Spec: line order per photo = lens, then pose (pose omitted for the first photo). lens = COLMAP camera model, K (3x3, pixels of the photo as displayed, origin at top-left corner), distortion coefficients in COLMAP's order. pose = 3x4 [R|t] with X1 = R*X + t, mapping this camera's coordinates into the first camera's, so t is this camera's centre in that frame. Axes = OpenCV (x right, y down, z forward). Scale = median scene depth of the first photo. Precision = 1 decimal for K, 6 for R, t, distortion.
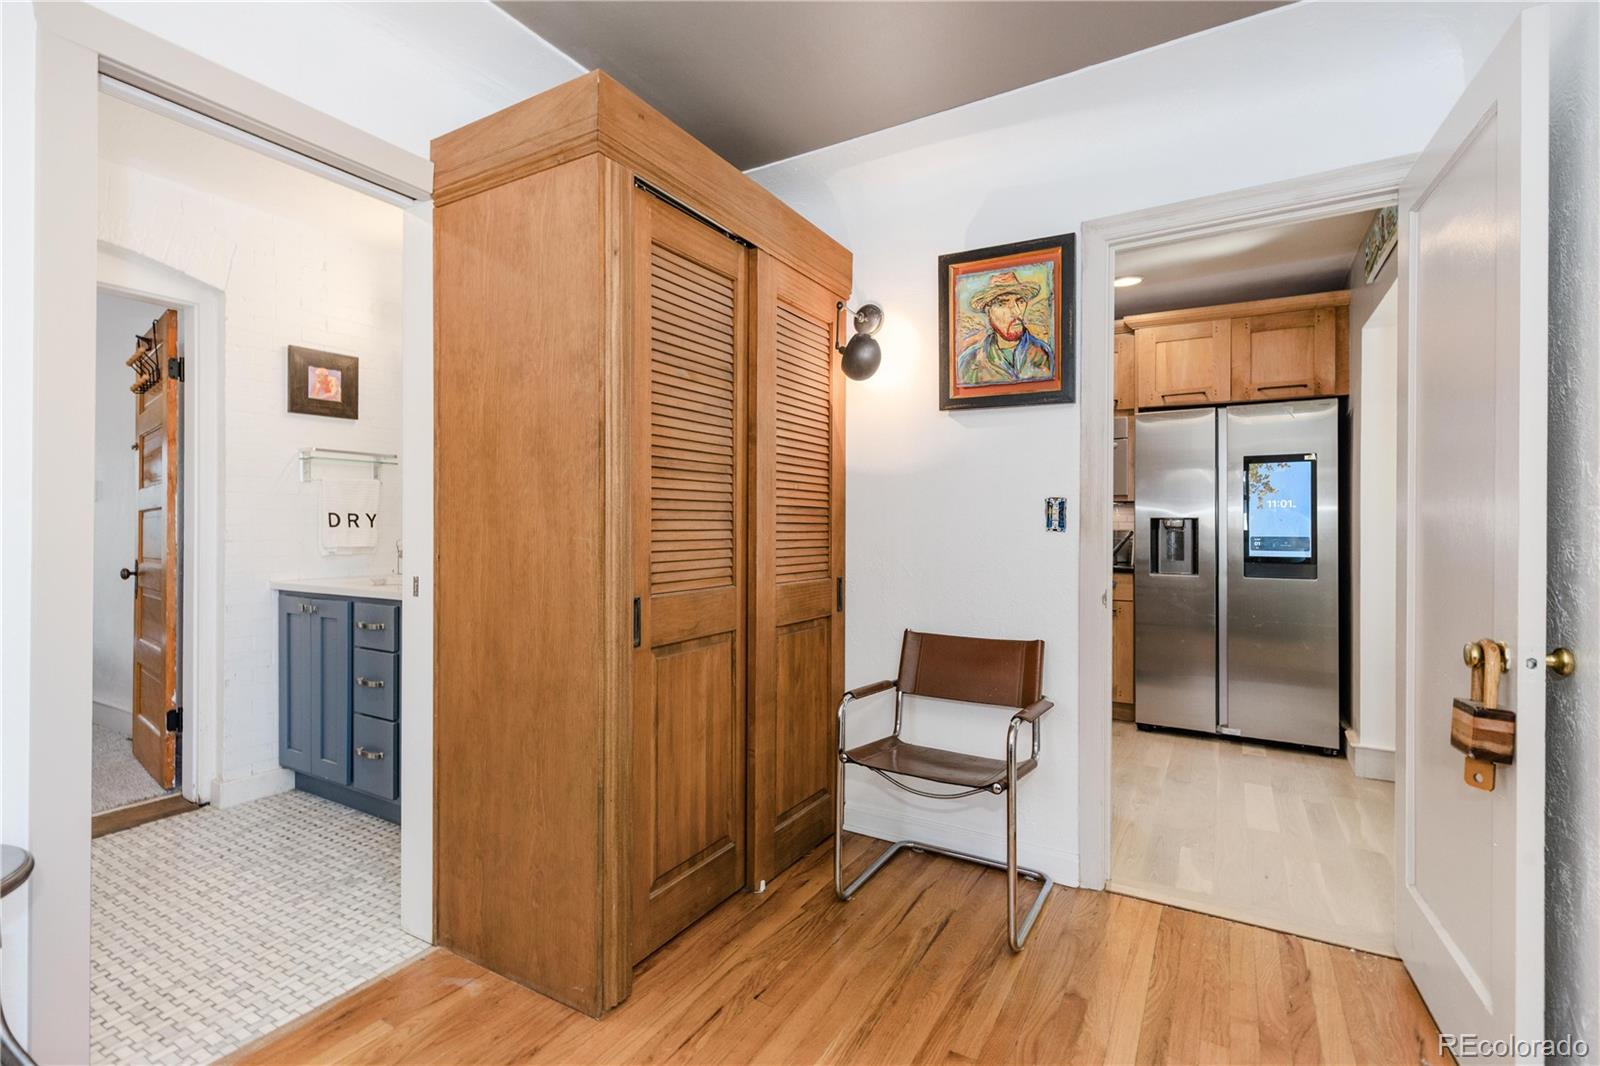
lens RADIAL K [[732.6, 0, 792.1], [0, 732.6, 525.9], [0, 0, 1]] dist [0.003469, -0.000620]
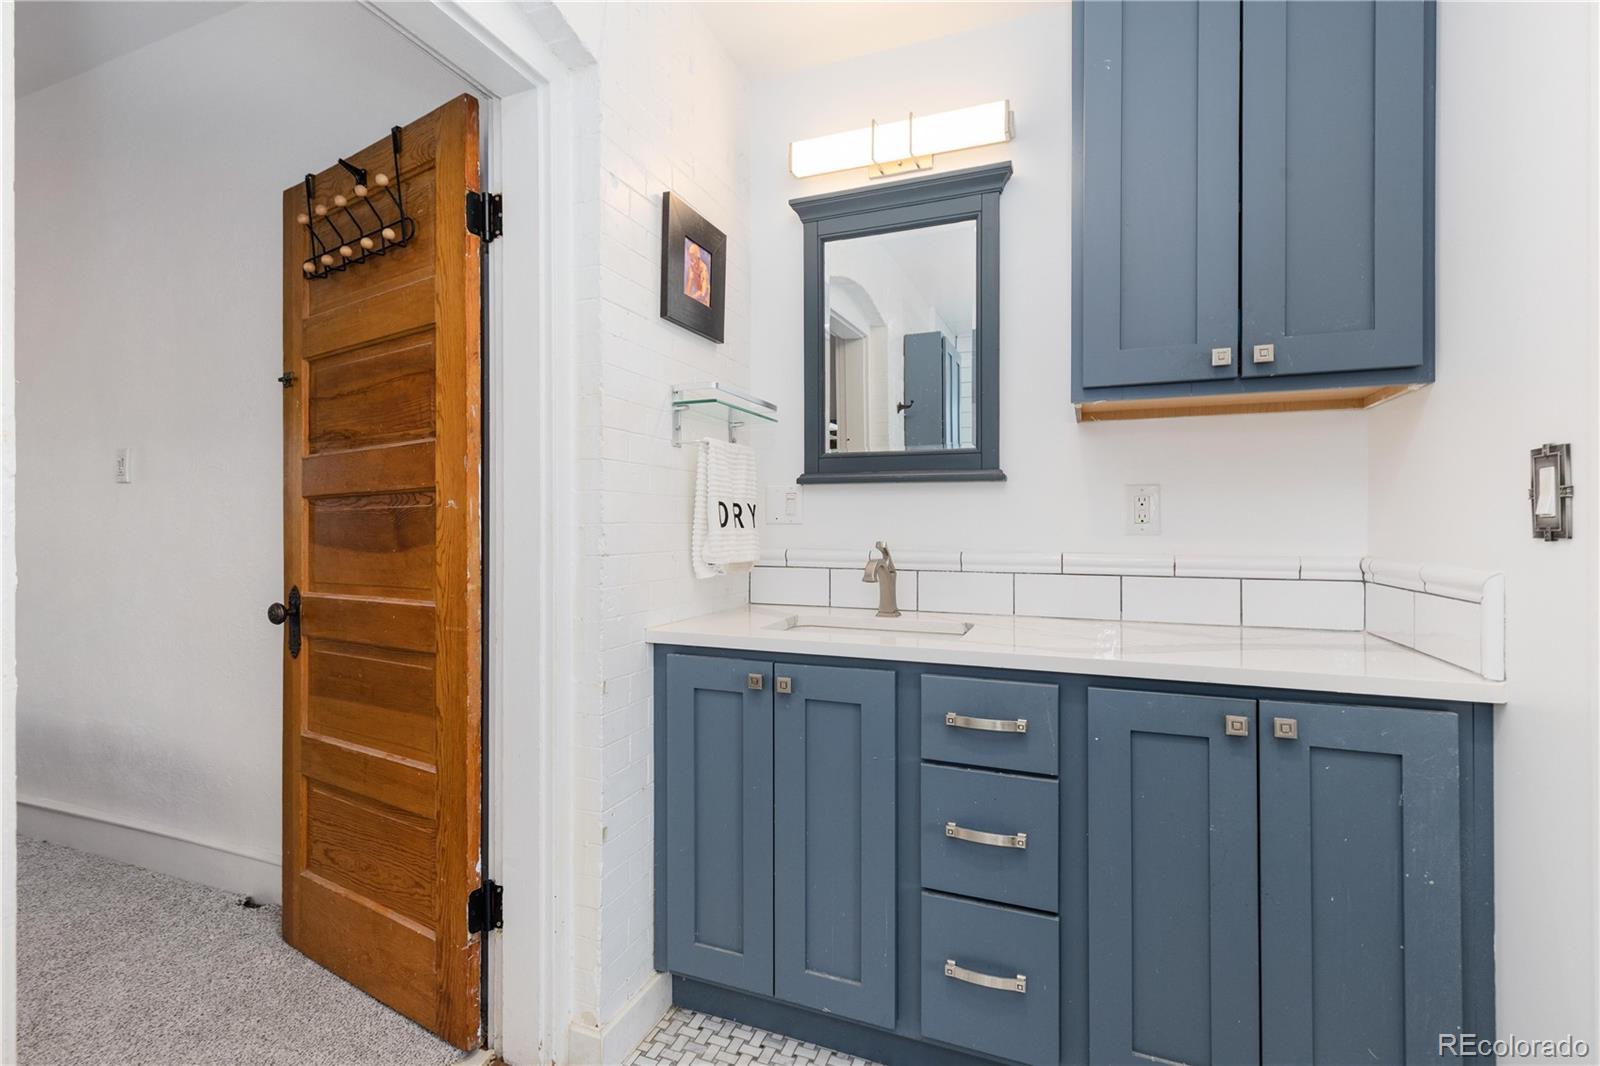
lens RADIAL K [[732.6, 0, 792.1], [0, 732.6, 525.9], [0, 0, 1]] dist [0.003469, -0.000620]
pose [[0.987122, -0.001725, 0.159960, -0.661694], [0.002033, 0.999996, -0.001764, 0.001822], [-0.159956, 0.002066, 0.987122, 0.436552]]
